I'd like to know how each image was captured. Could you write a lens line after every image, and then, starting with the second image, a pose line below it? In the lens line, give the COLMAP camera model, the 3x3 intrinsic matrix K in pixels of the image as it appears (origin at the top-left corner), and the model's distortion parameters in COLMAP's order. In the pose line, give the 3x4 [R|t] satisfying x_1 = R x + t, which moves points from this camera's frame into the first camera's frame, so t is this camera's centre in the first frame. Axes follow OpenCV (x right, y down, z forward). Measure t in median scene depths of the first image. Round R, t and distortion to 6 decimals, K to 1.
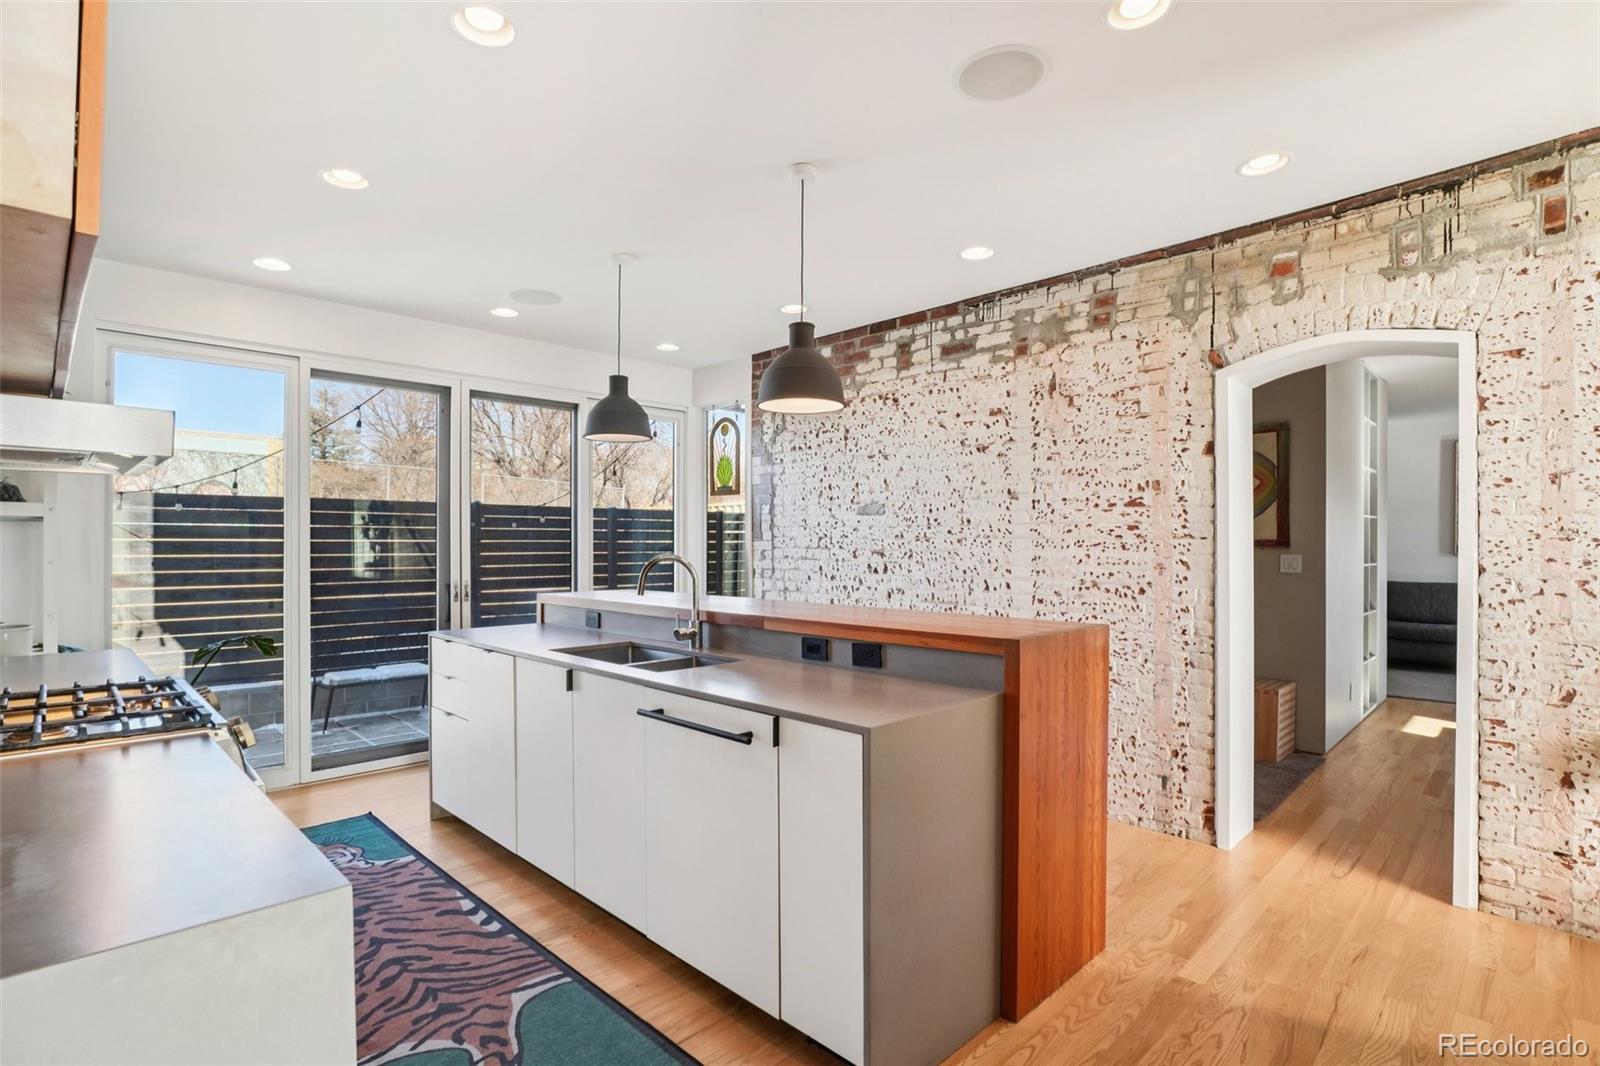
lens RADIAL K [[788.0, 0, 792.1], [0, 788.0, 548.2], [0, 0, 1]] dist [-0.038950, 0.008806]
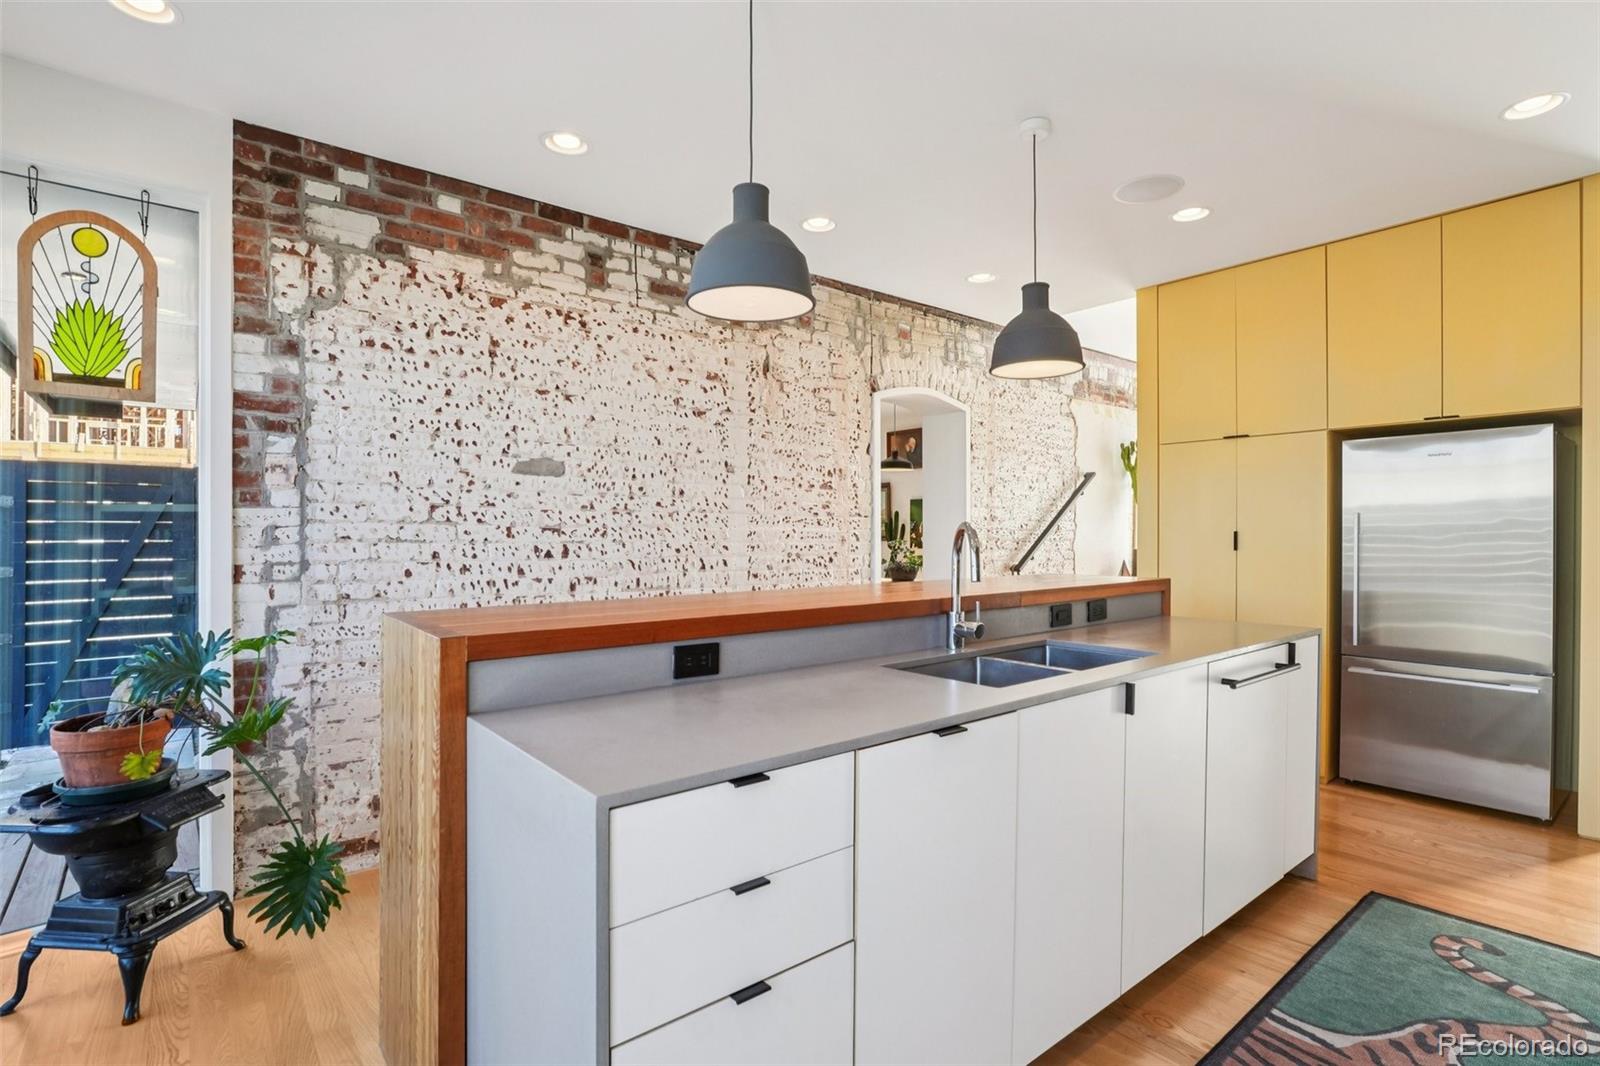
lens RADIAL K [[788.0, 0, 794.3], [0, 788.0, 543.4], [0, 0, 1]] dist [-0.038950, 0.008806]
pose [[0.080890, -0.012752, 0.996641, -0.652733], [0.005262, 0.999910, 0.012367, 0.012327], [-0.996709, 0.004244, 0.080950, 0.815696]]
